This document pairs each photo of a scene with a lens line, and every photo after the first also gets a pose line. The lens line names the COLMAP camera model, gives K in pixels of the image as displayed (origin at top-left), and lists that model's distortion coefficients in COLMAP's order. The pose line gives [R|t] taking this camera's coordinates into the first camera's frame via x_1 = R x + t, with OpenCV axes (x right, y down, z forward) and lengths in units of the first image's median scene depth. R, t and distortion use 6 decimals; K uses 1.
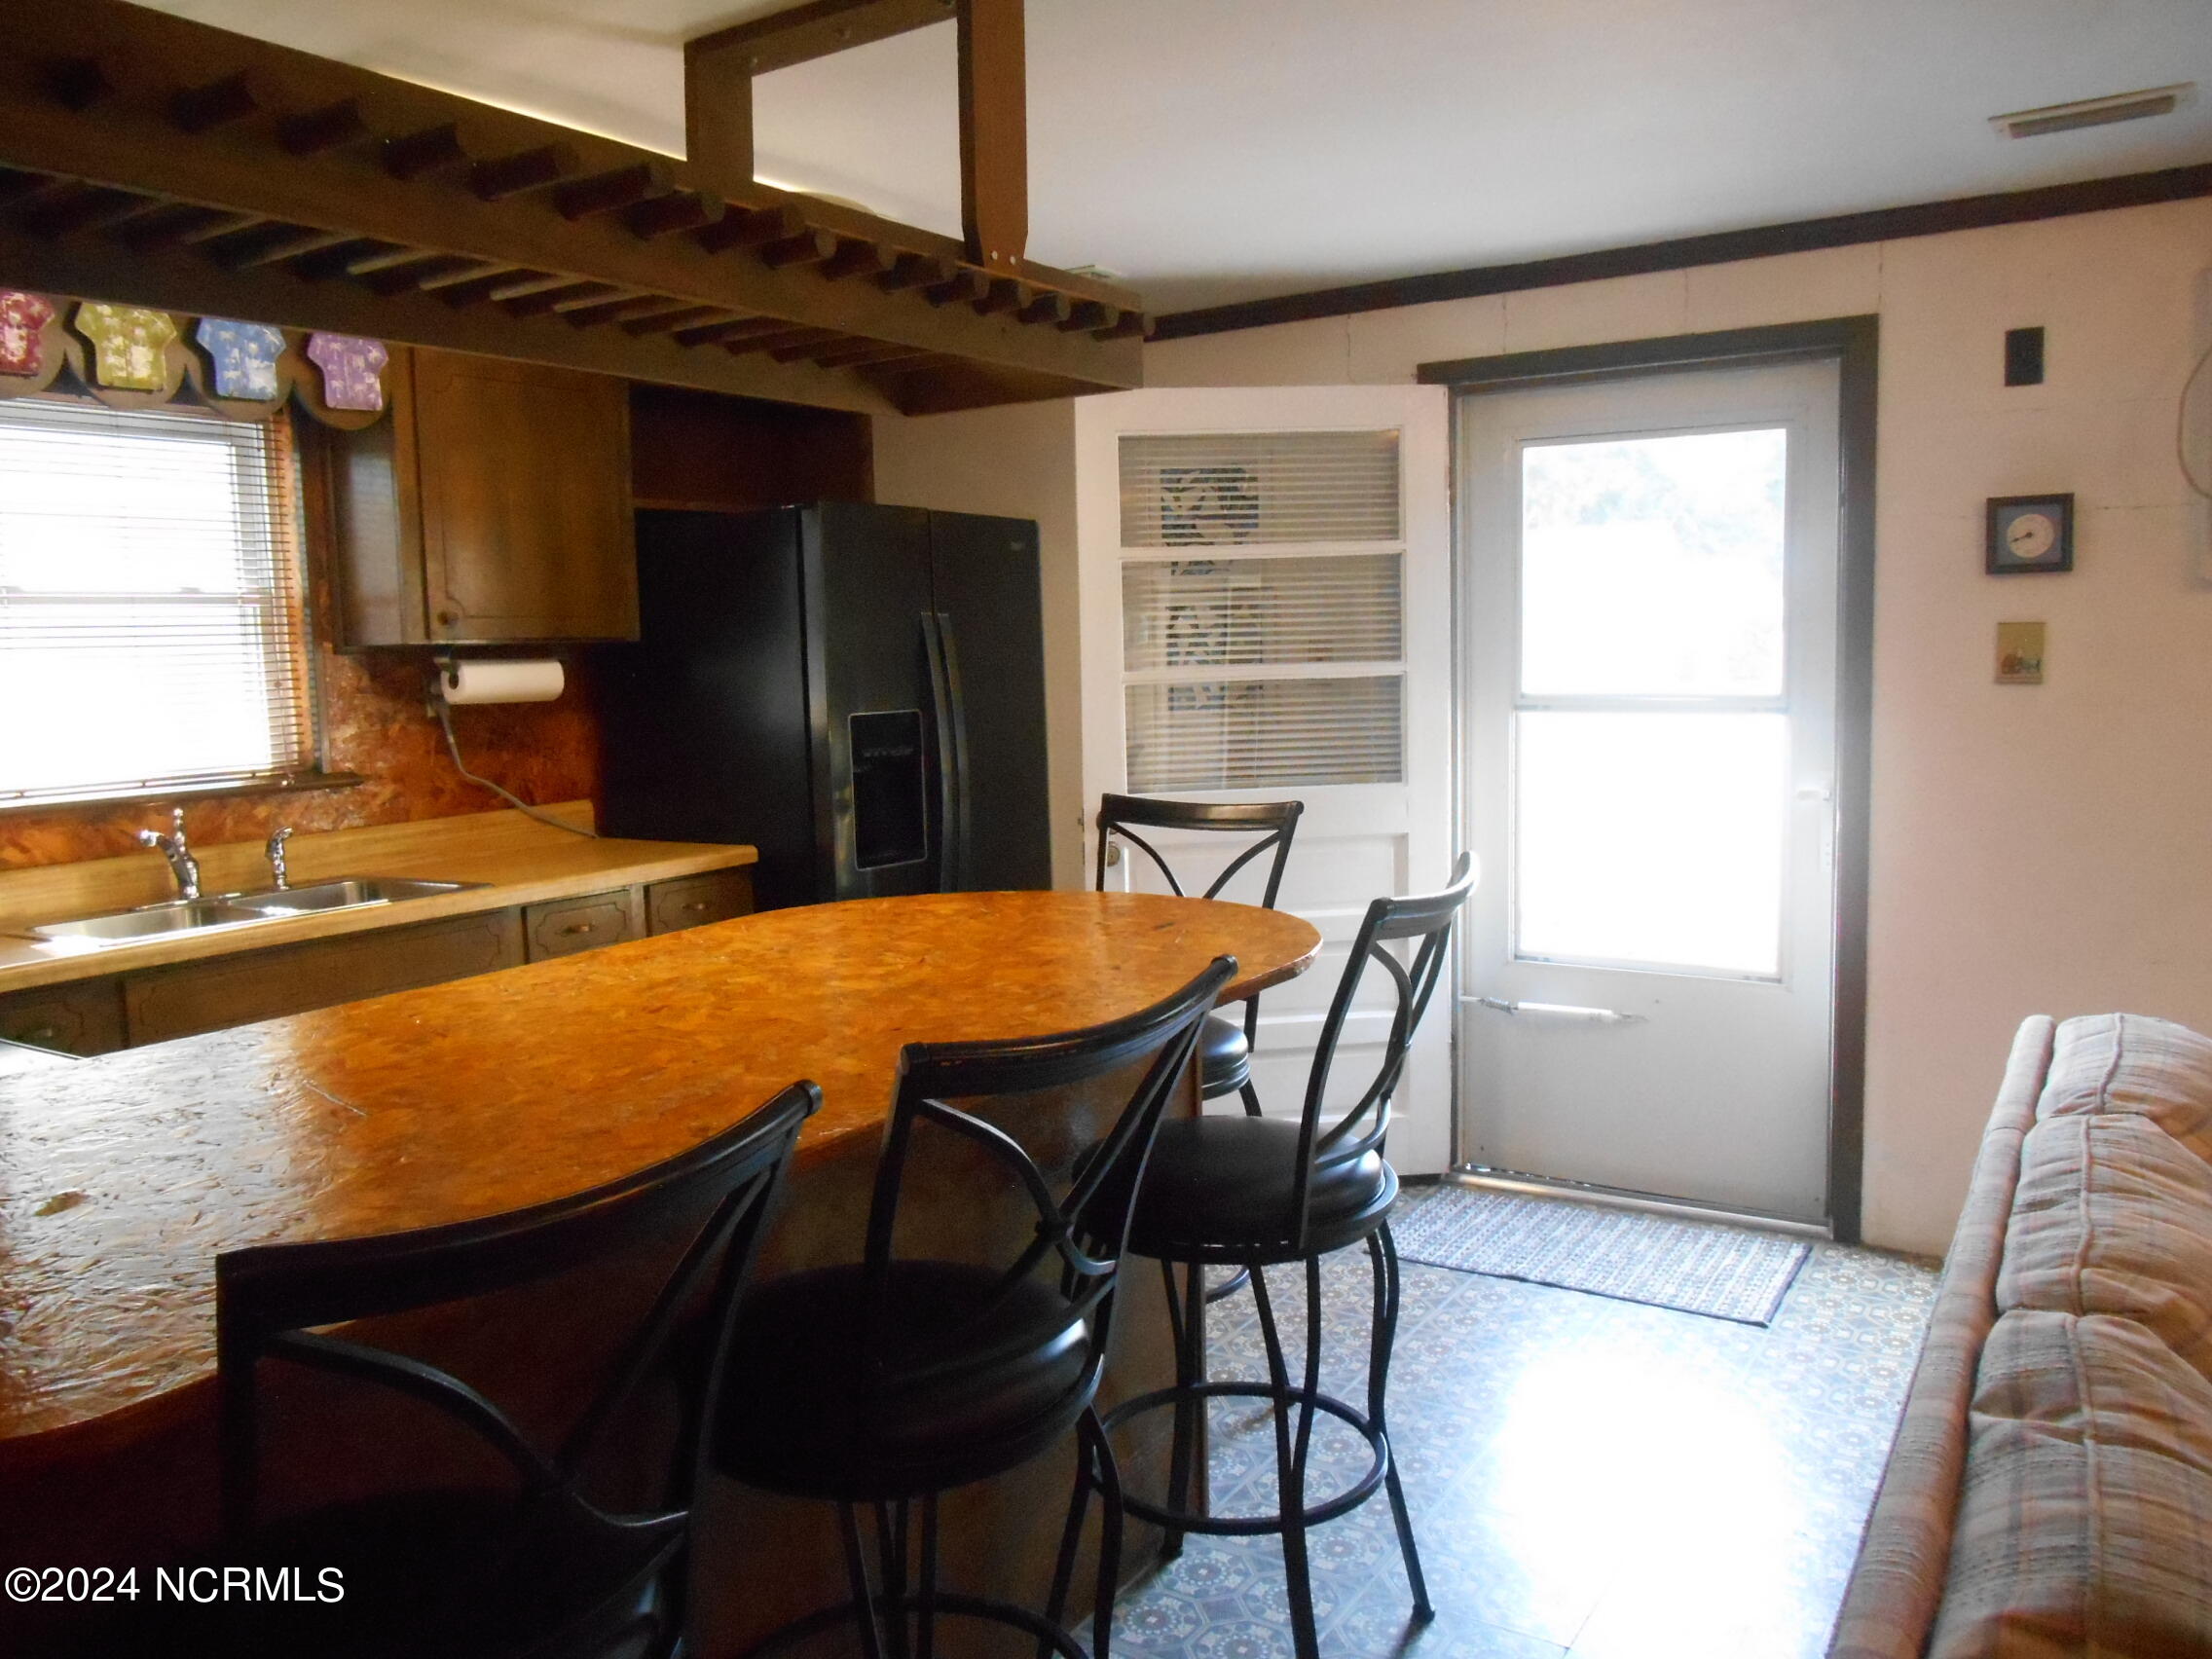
lens RADIAL K [[1704.5, 0, 1103.9], [0, 1704.5, 811.2], [0, 0, 1]] dist [-0.022917, 0.000728]
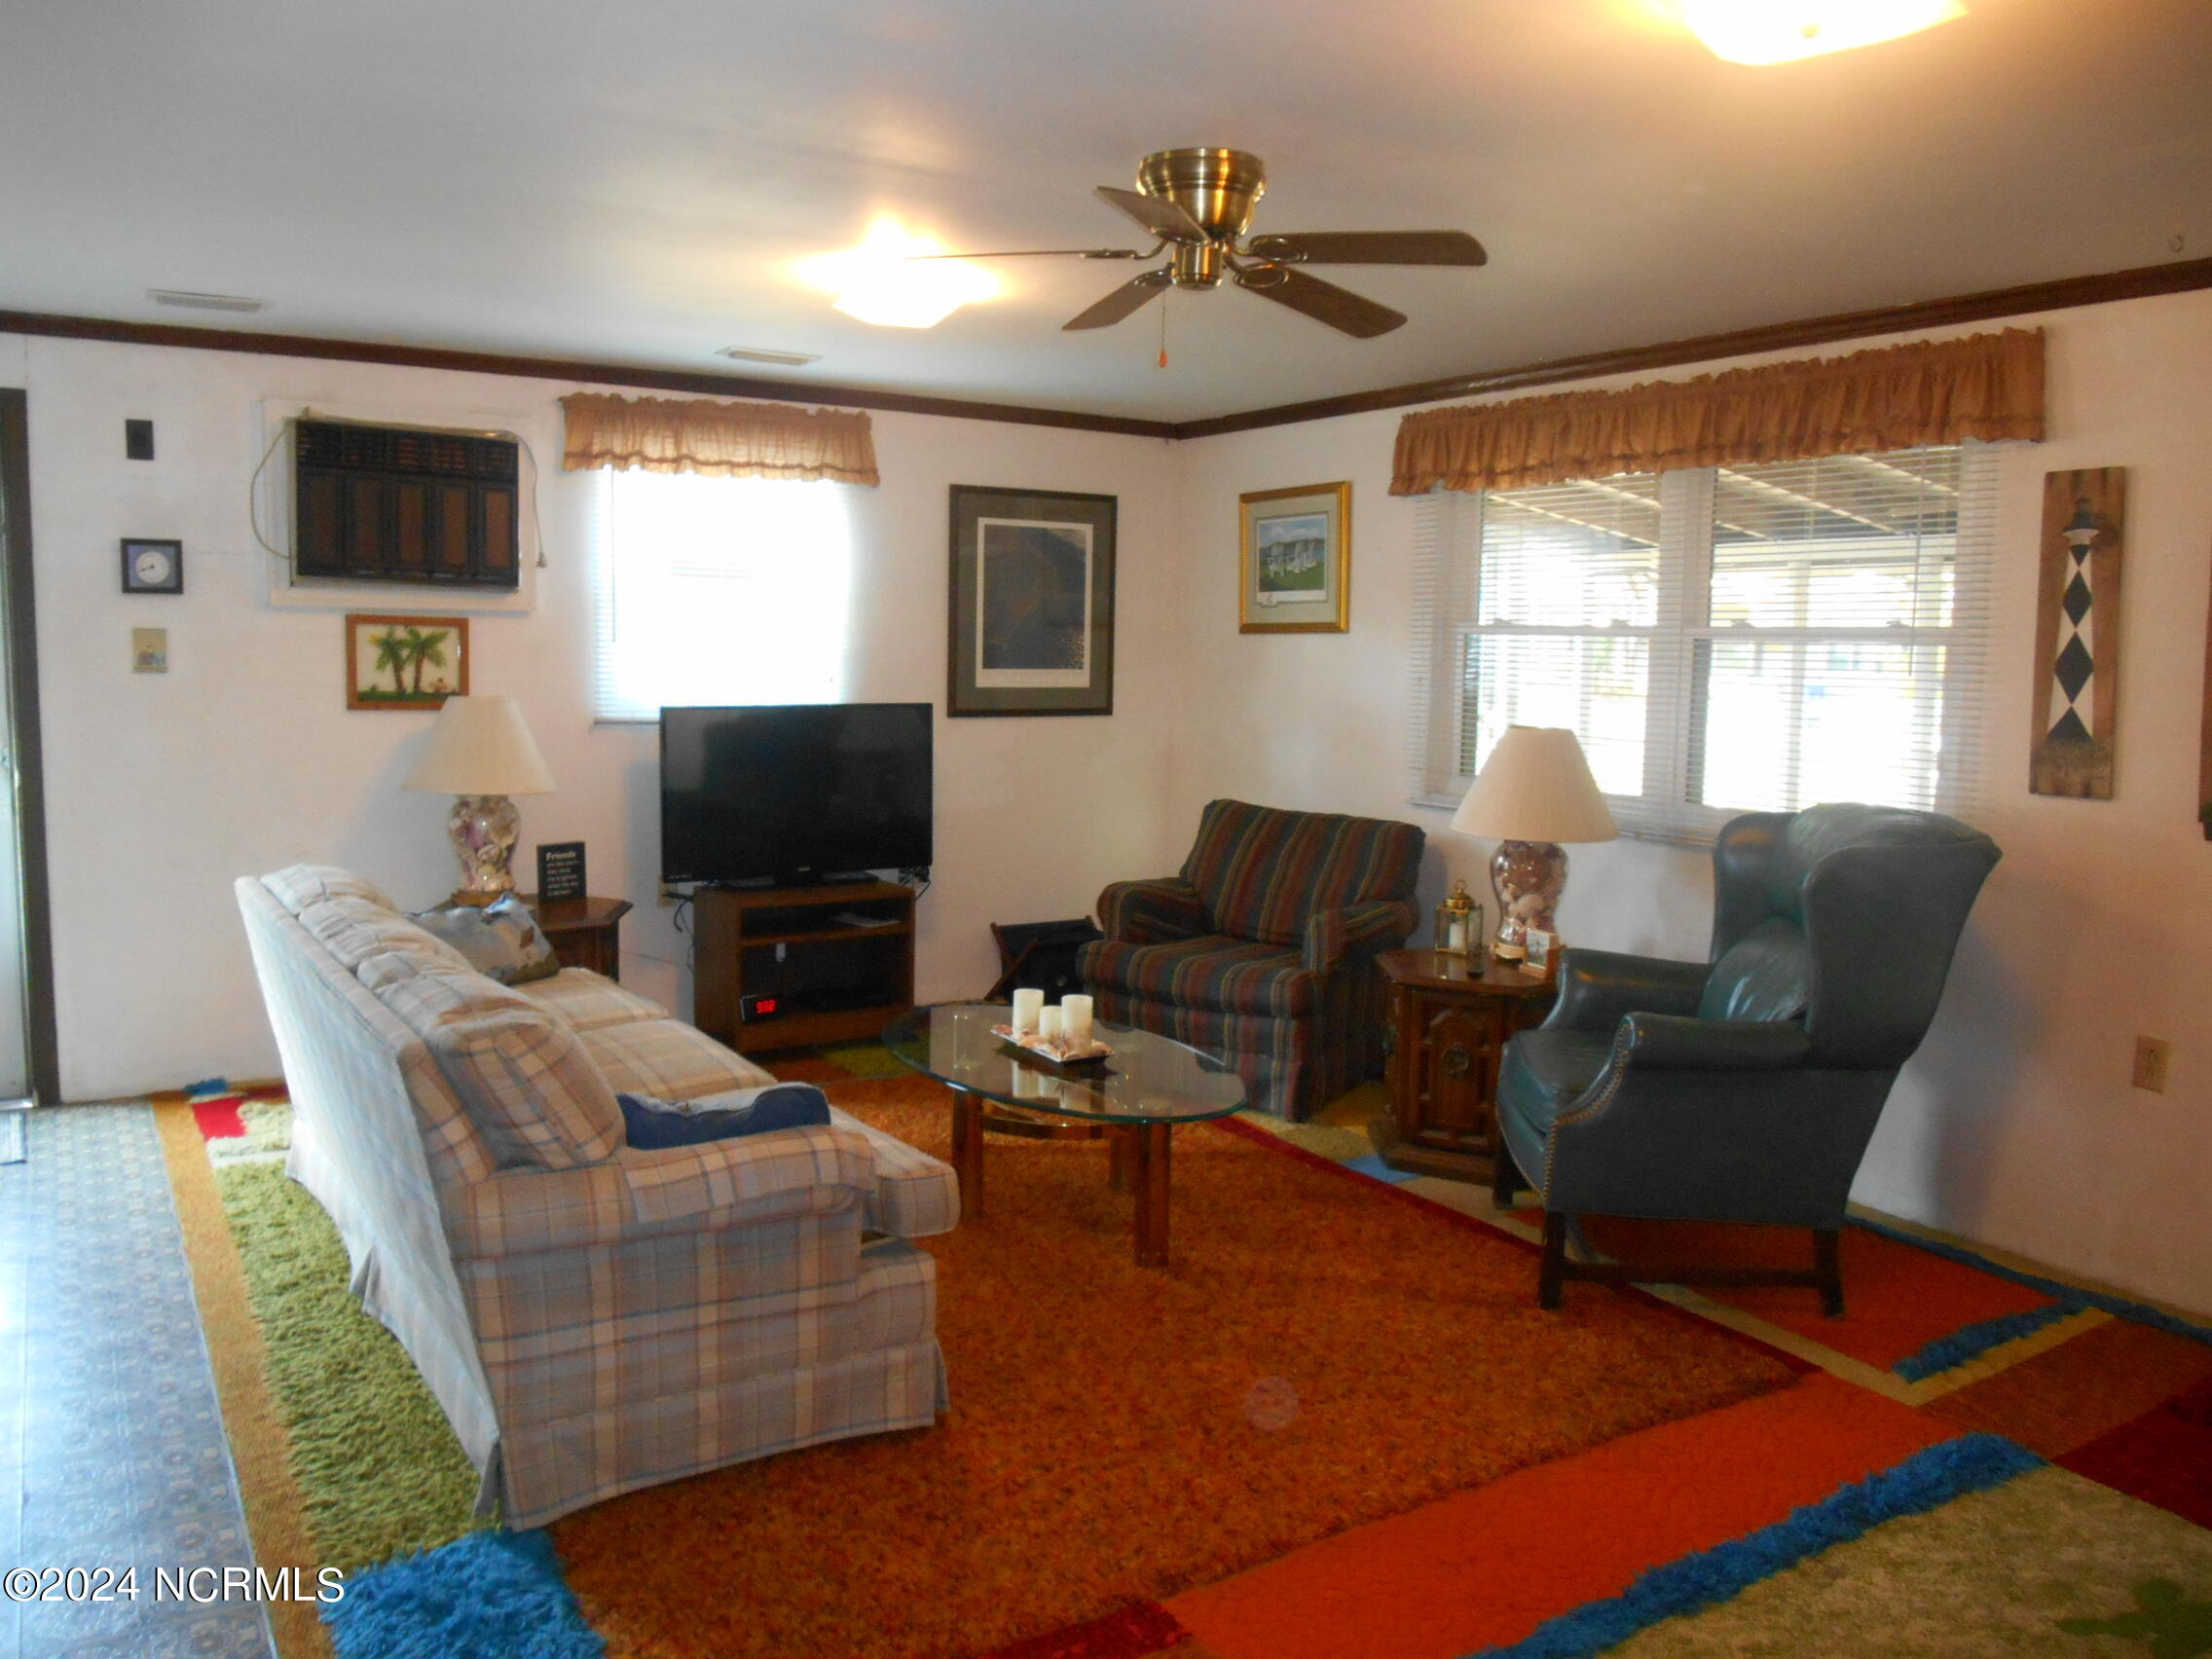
lens RADIAL K [[1704.5, 0, 1113.0], [0, 1704.5, 821.6], [0, 0, 1]] dist [-0.022917, 0.000728]
pose [[0.409444, -0.065393, 0.909989, -0.360600], [0.063885, 0.997035, 0.042904, 0.033497], [-0.910096, 0.040568, 0.412408, -0.257797]]
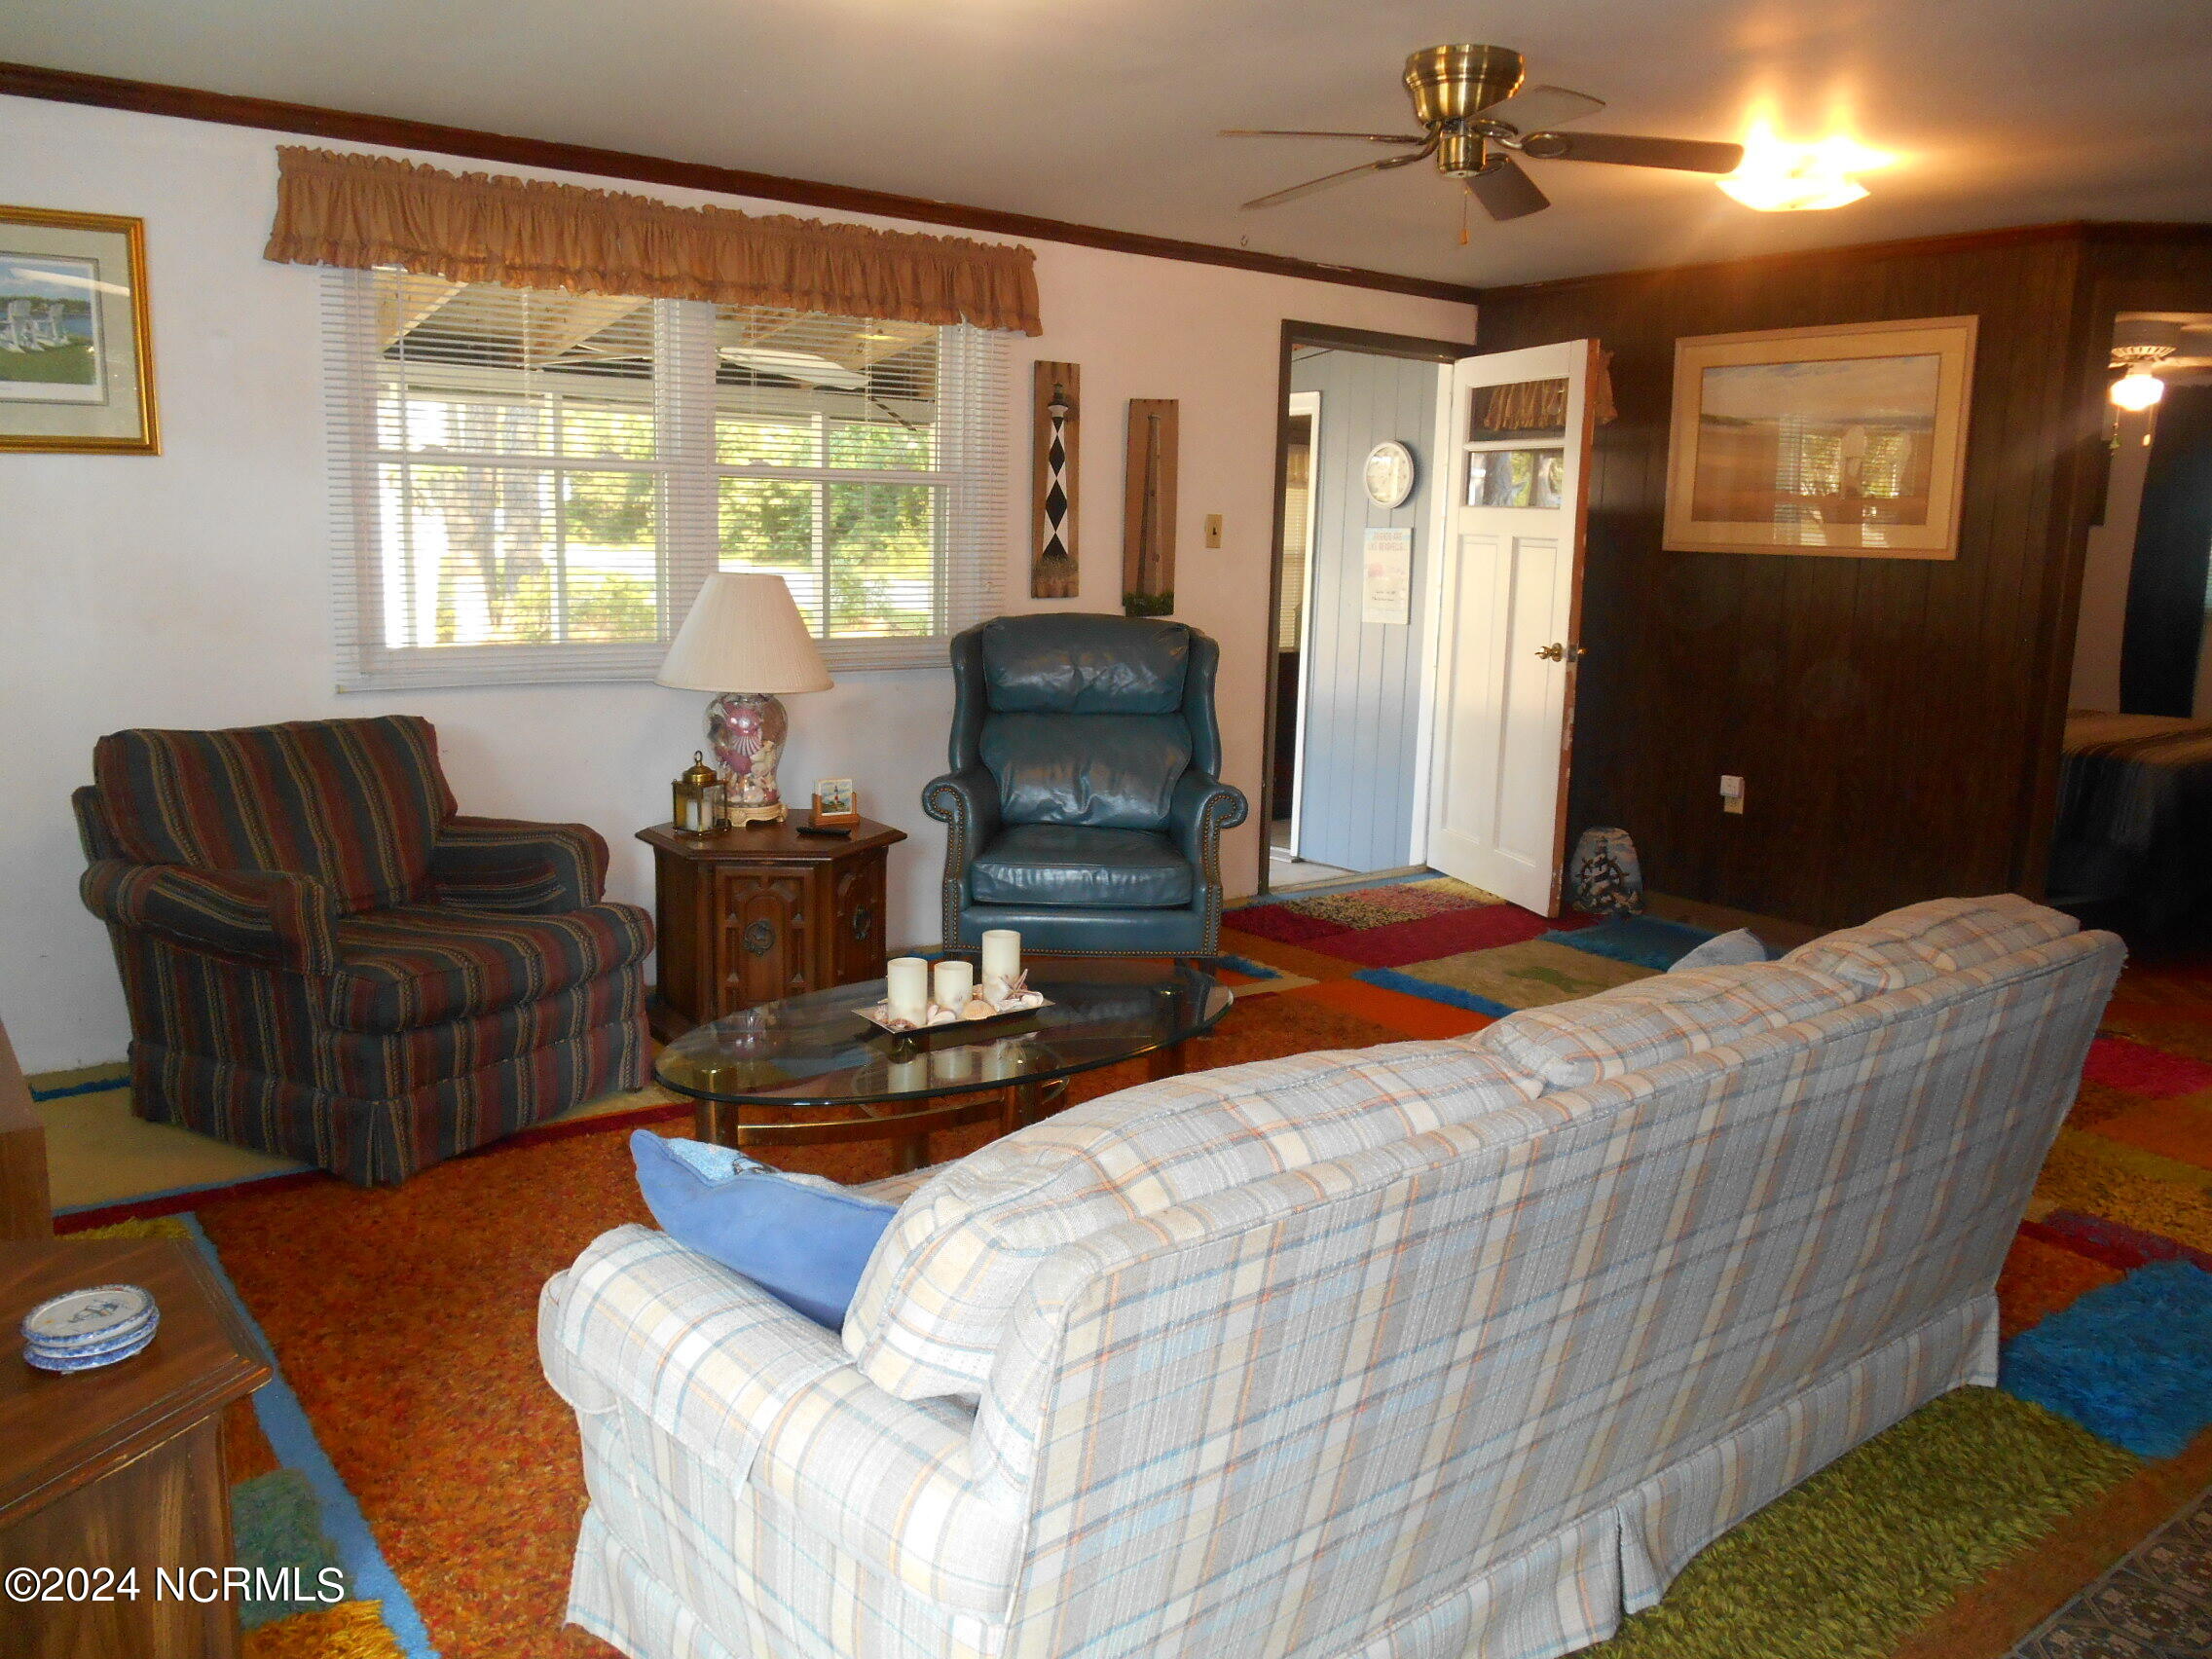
lens RADIAL K [[1704.5, 0, 1117.7], [0, 1704.5, 834.8], [0, 0, 1]] dist [-0.022917, 0.000728]
pose [[-0.939293, -0.065823, 0.336743, 0.215429], [0.029653, 0.962181, 0.270791, -0.089956], [-0.341832, 0.264338, -0.901818, 0.904713]]
